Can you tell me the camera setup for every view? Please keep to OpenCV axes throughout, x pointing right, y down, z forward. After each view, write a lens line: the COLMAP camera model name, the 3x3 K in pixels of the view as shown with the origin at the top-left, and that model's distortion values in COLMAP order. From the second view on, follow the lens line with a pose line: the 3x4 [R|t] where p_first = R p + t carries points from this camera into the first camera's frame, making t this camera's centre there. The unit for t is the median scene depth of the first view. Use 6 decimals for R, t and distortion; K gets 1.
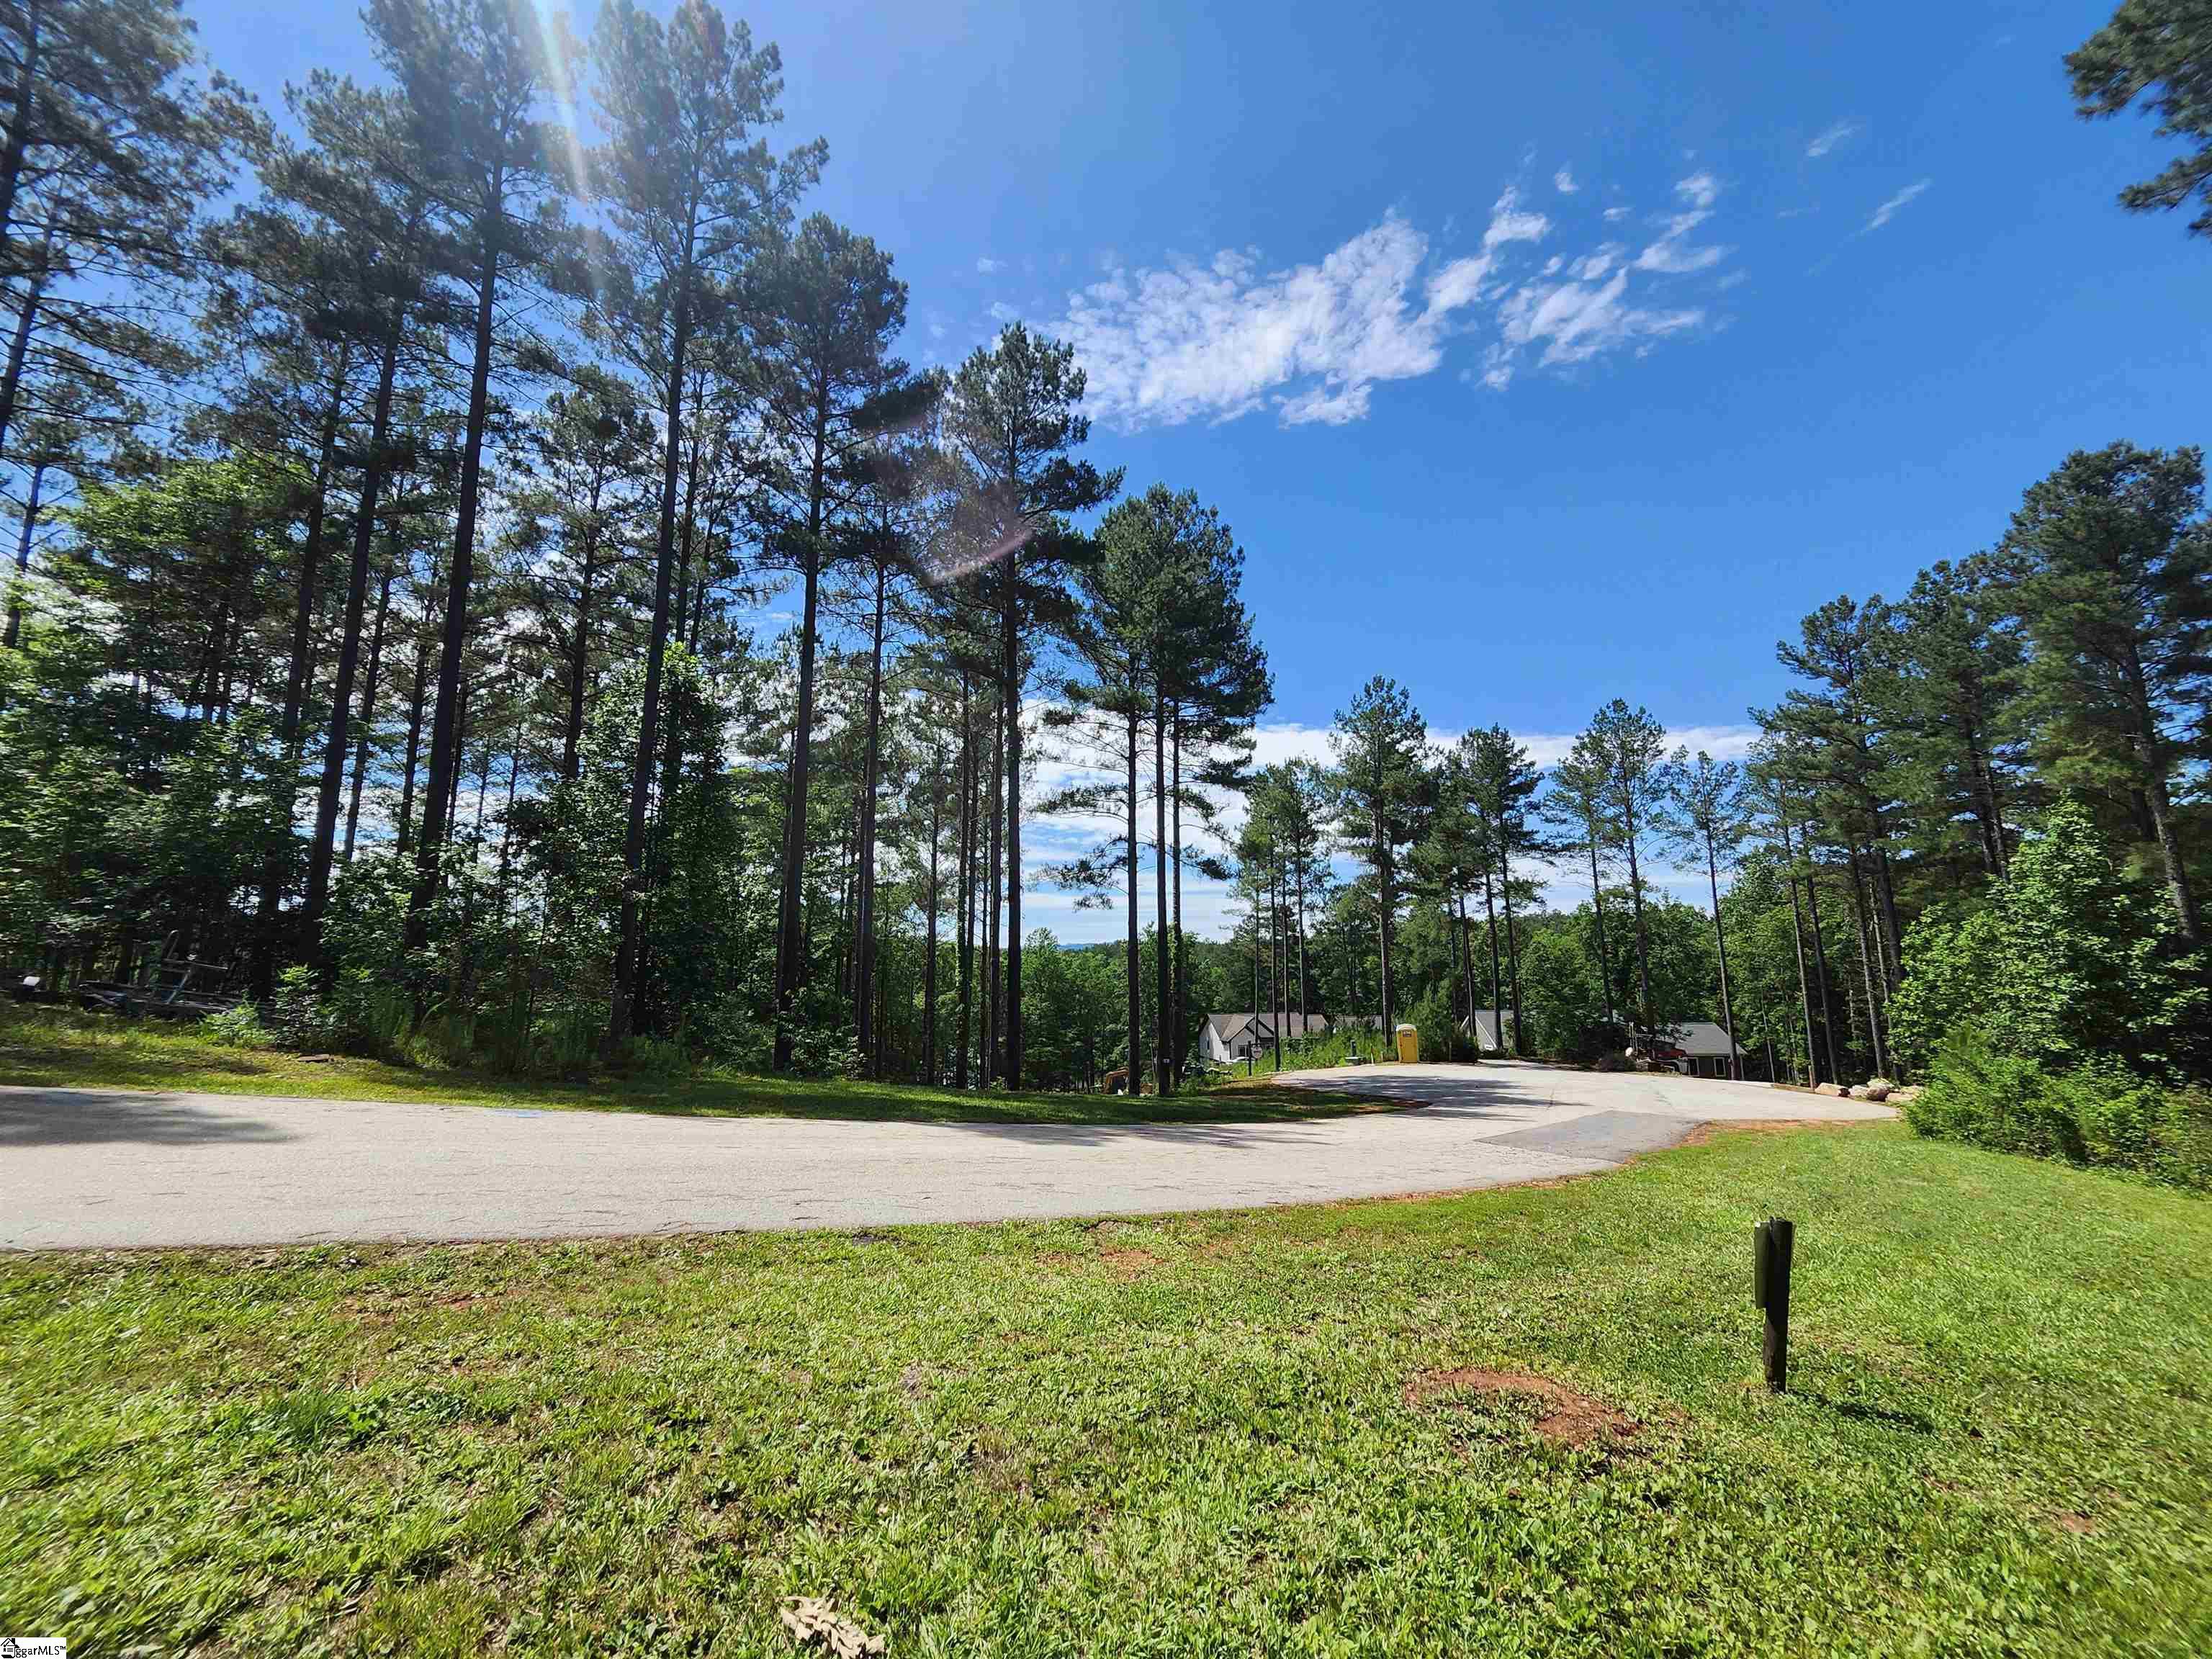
lens RADIAL K [[883.3, 0, 1116.3], [0, 883.3, 838.2], [0, 0, 1]] dist [0.015298, 0.000277]
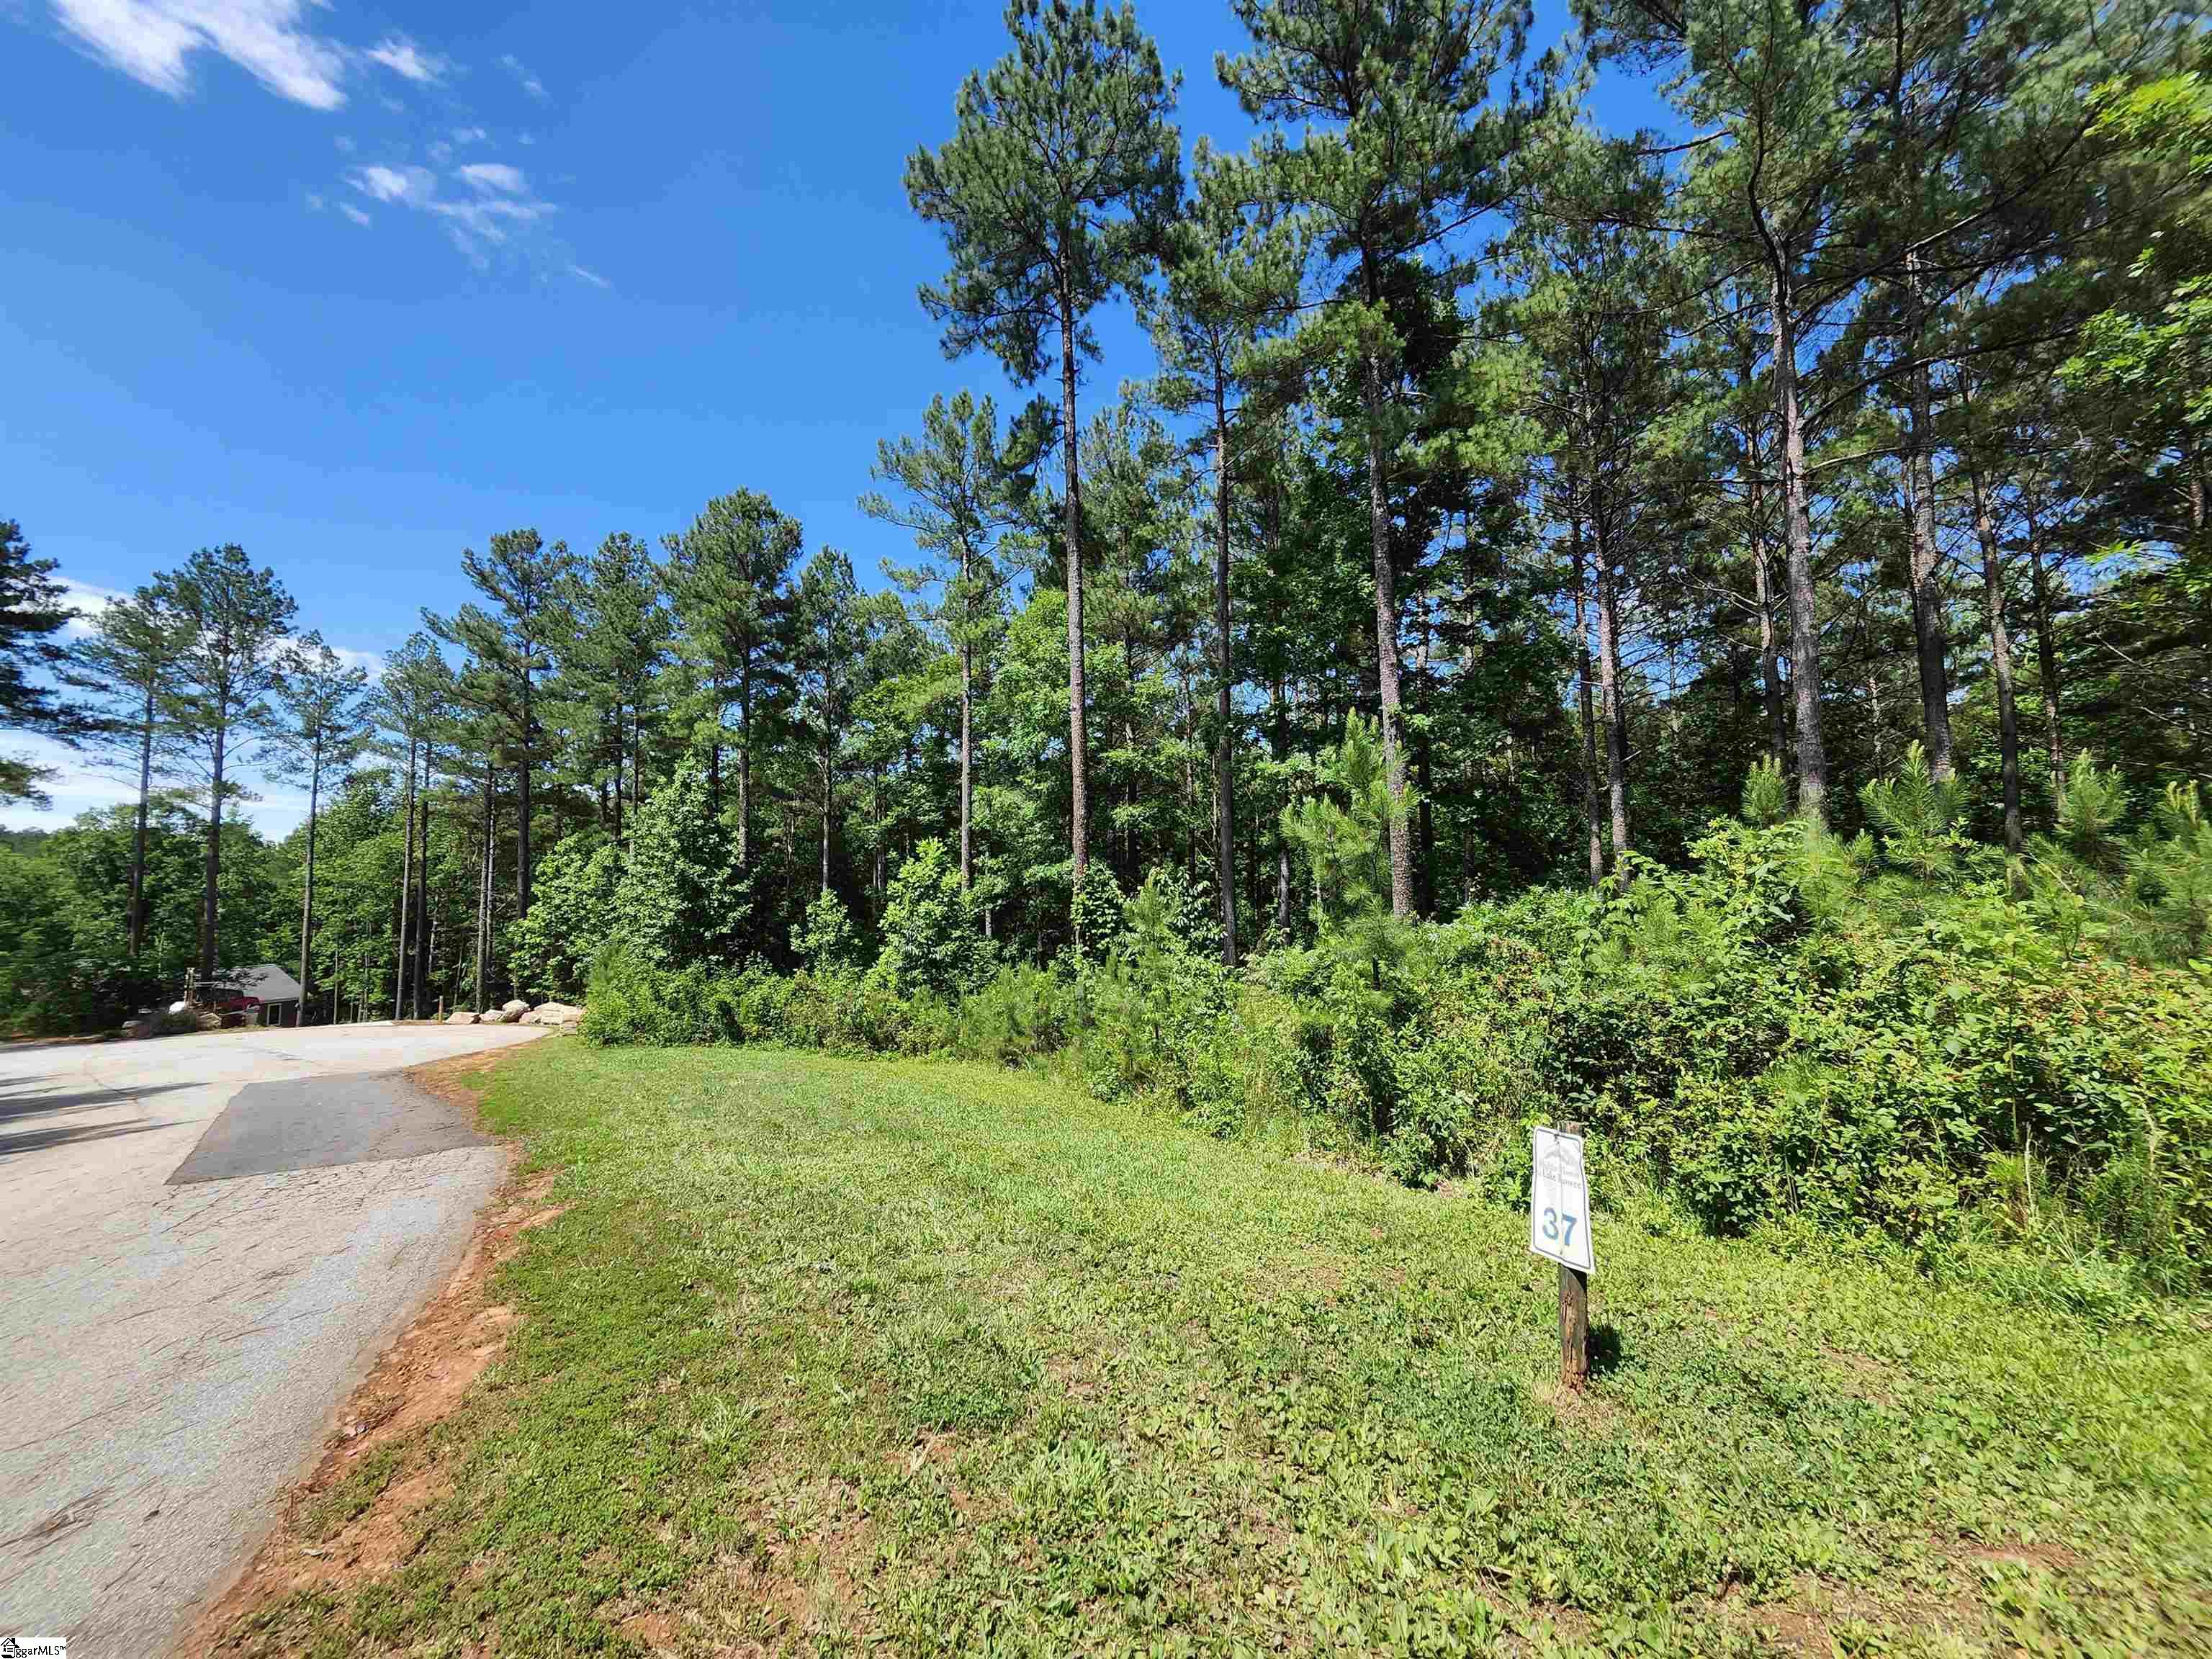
lens RADIAL K [[873.8, 0, 1106.0], [0, 873.8, 829.5], [0, 0, 1]] dist [0.001985, 0.000255]
pose [[0.199340, 0.080675, 0.976604, 0.002747], [-0.136541, 0.989170, -0.053843, 0.026976], [-0.970371, -0.122613, 0.208197, 0.113916]]
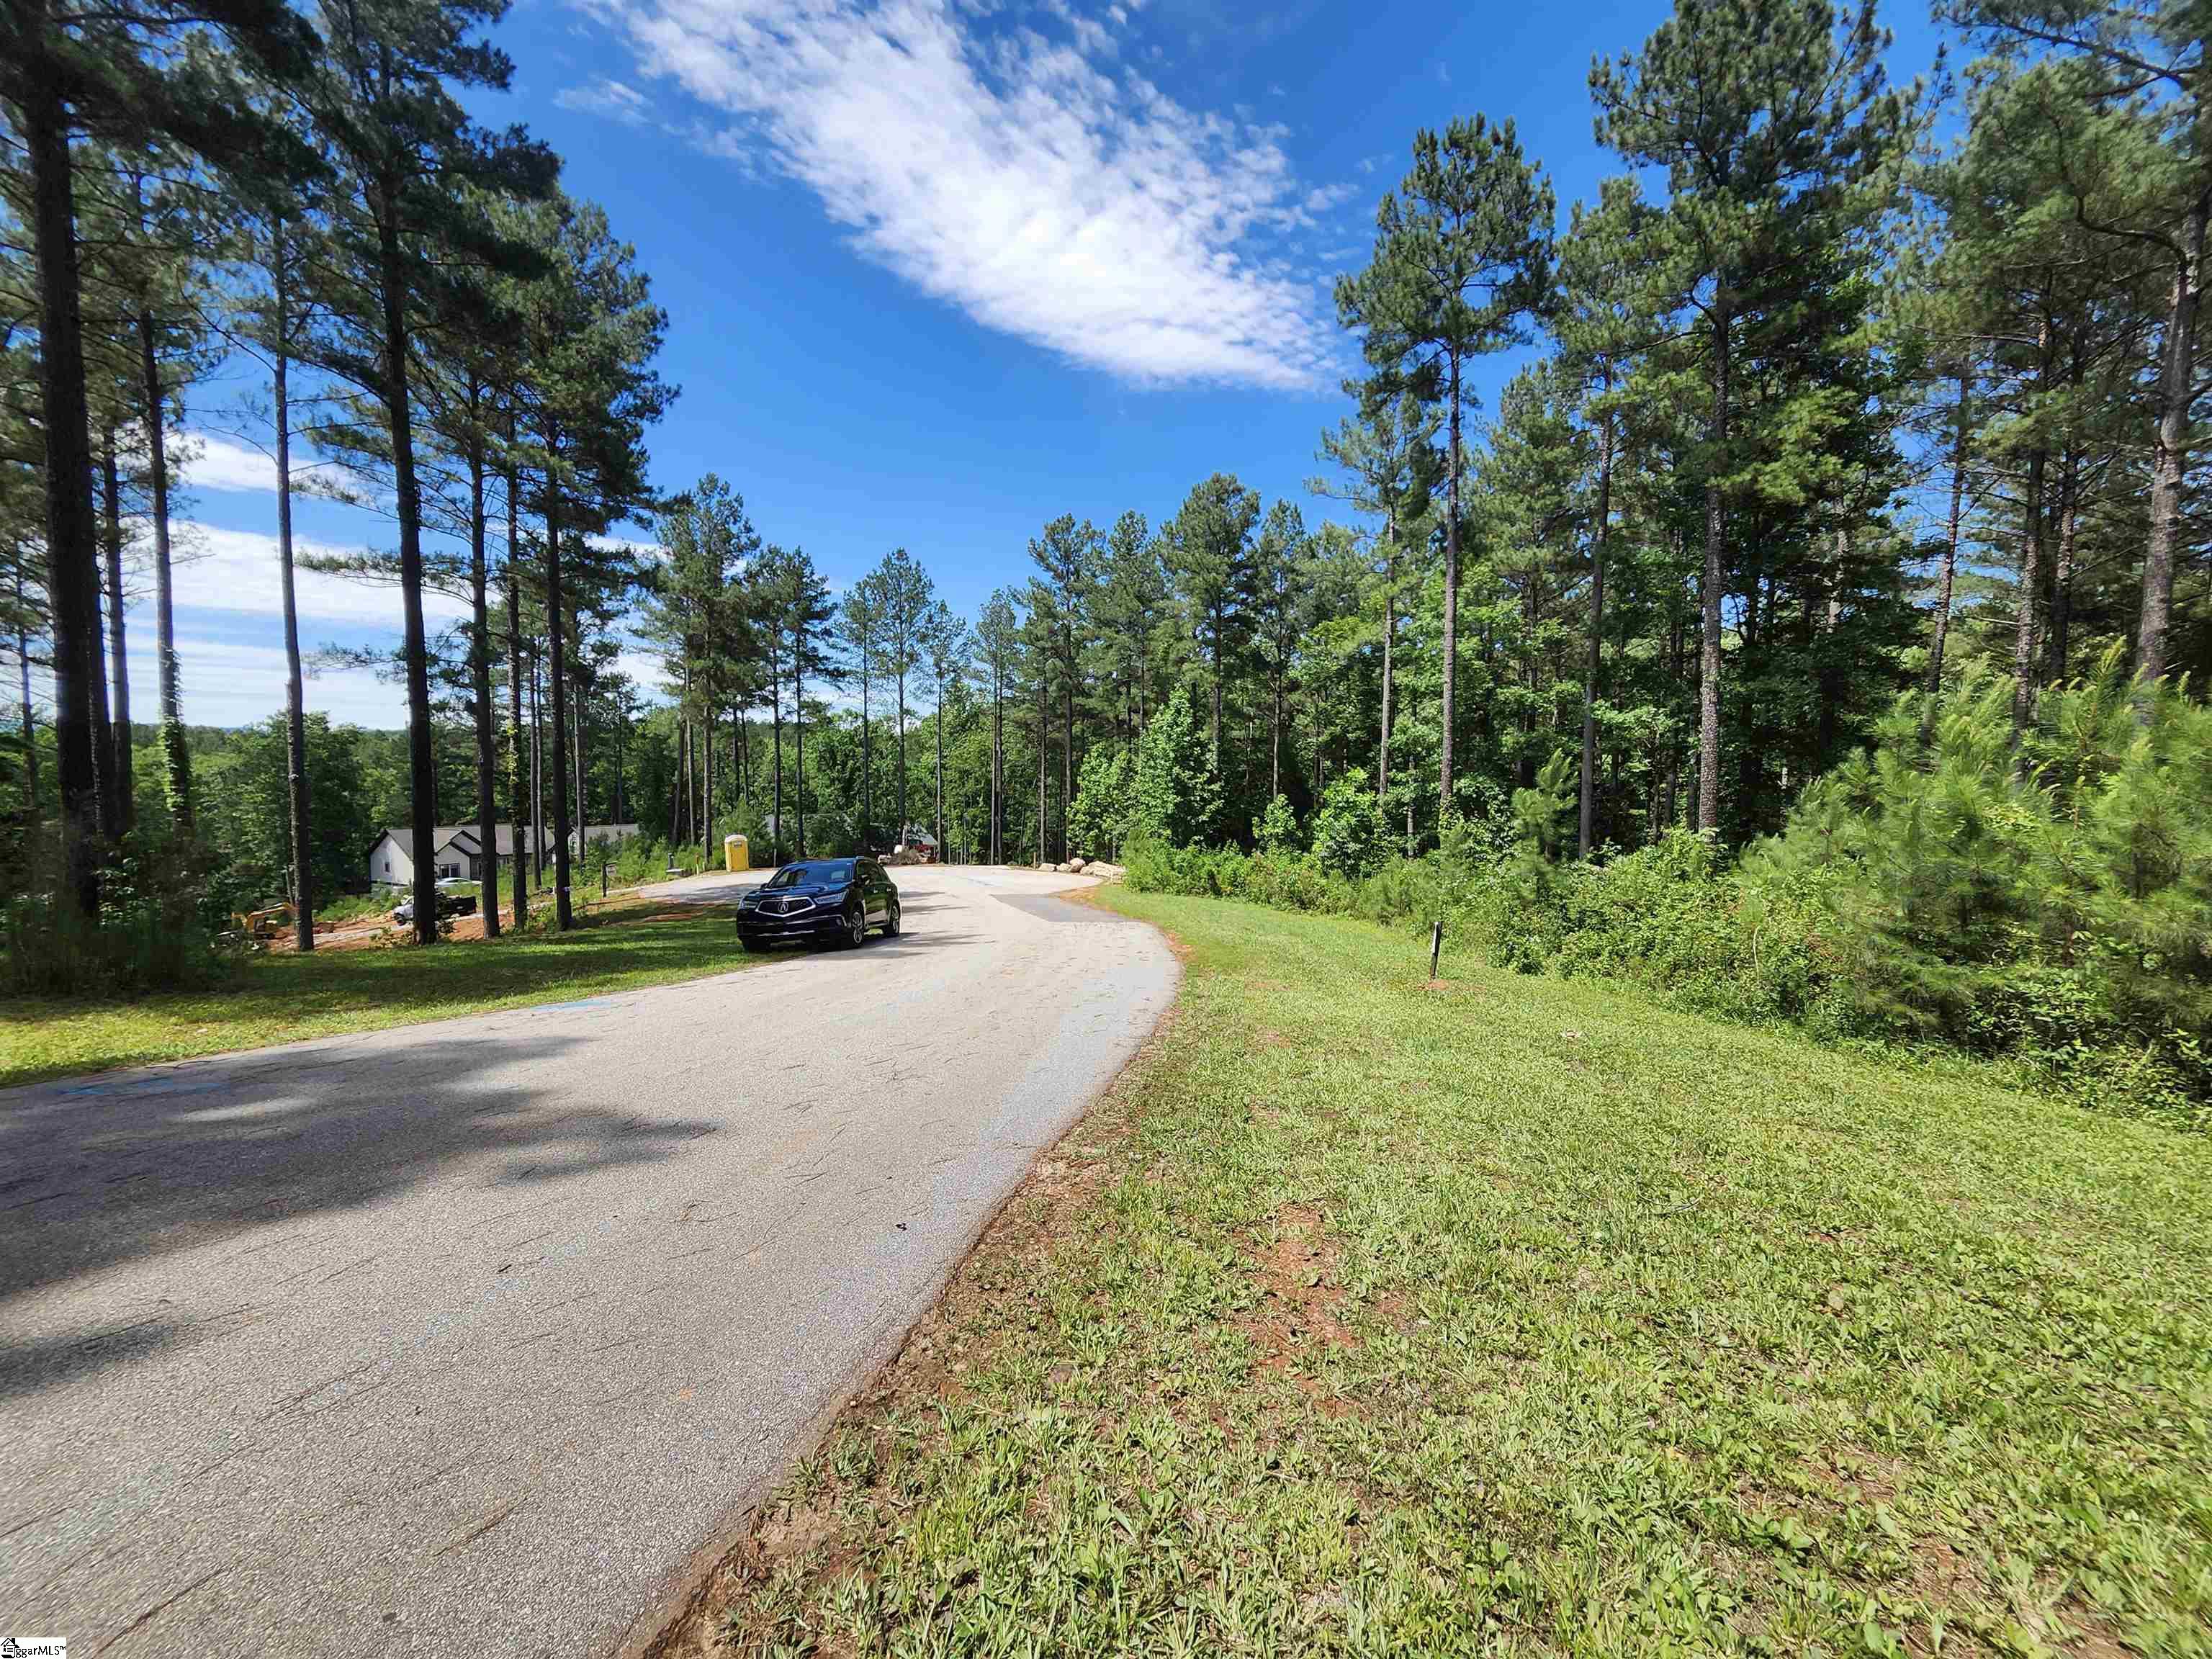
lens RADIAL K [[877.4, 0, 1109.5], [0, 877.4, 830.7], [0, 0, 1]] dist [0.001500, -0.000486]
pose [[0.644445, -0.035201, 0.763840, -0.173539], [-0.128607, 0.979720, 0.153655, -0.010585], [-0.753757, -0.197257, 0.626849, 0.016865]]
